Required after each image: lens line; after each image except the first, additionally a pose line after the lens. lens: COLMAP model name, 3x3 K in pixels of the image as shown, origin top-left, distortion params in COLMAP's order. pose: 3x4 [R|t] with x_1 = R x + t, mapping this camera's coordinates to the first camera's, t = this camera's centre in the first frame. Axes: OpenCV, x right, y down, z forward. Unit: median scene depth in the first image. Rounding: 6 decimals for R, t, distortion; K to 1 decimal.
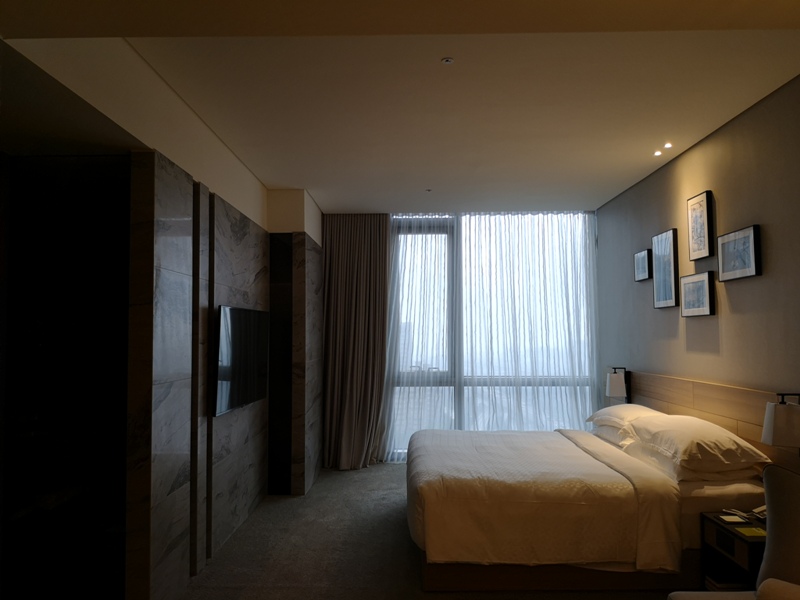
lens RADIAL K [[628.2, 0, 400.0], [0, 628.2, 300.0], [0, 0, 1]] dist [0.017014, -0.001205]
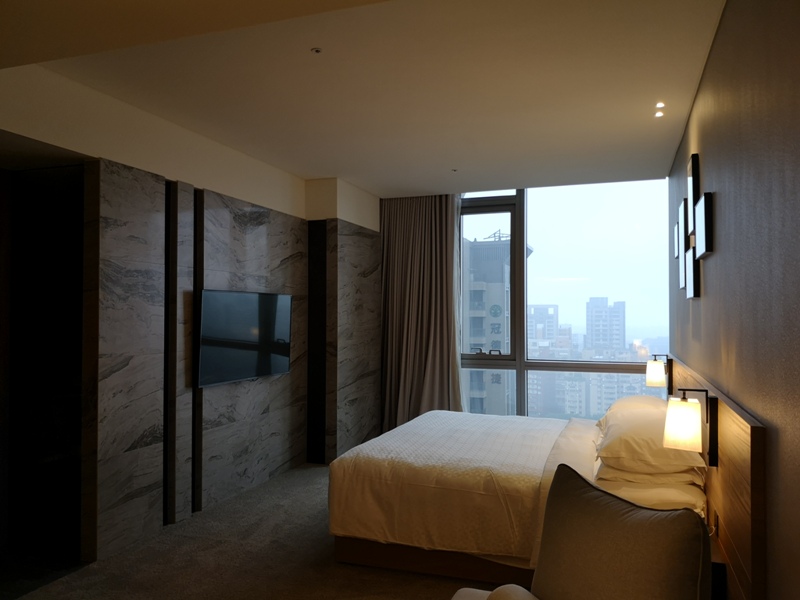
lens RADIAL K [[628.2, 0, 400.0], [0, 628.2, 300.0], [0, 0, 1]] dist [0.017014, -0.001205]
pose [[0.948466, -0.000418, -0.316880, 0.285394], [0.010924, 0.999448, 0.031378, -0.003136], [0.316692, -0.033223, 0.947947, 0.031742]]
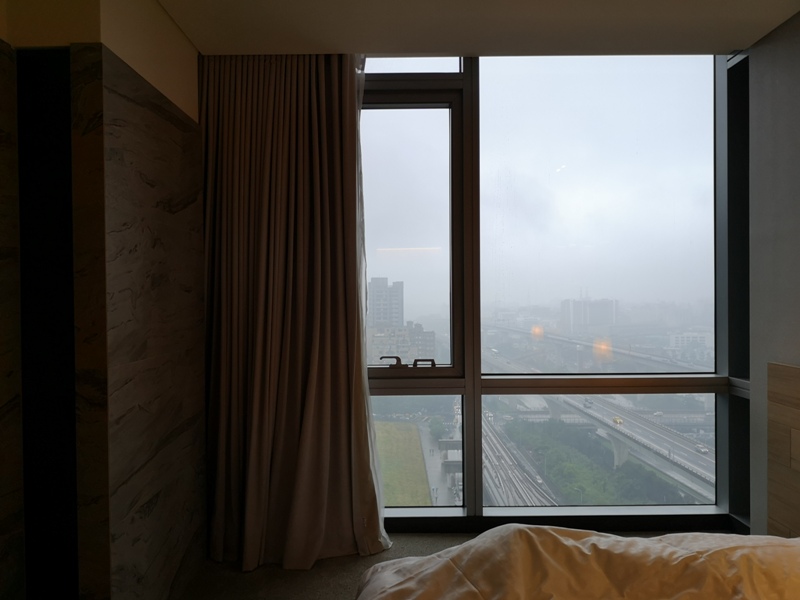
lens RADIAL K [[639.9, 0, 400.0], [0, 639.9, 300.0], [0, 0, 1]] dist [-0.027963, 0.002544]
pose [[0.999905, -0.005312, 0.012716, 0.032922], [0.004484, 0.997920, 0.064316, 0.029279], [-0.013031, -0.064252, 0.997849, 0.592841]]
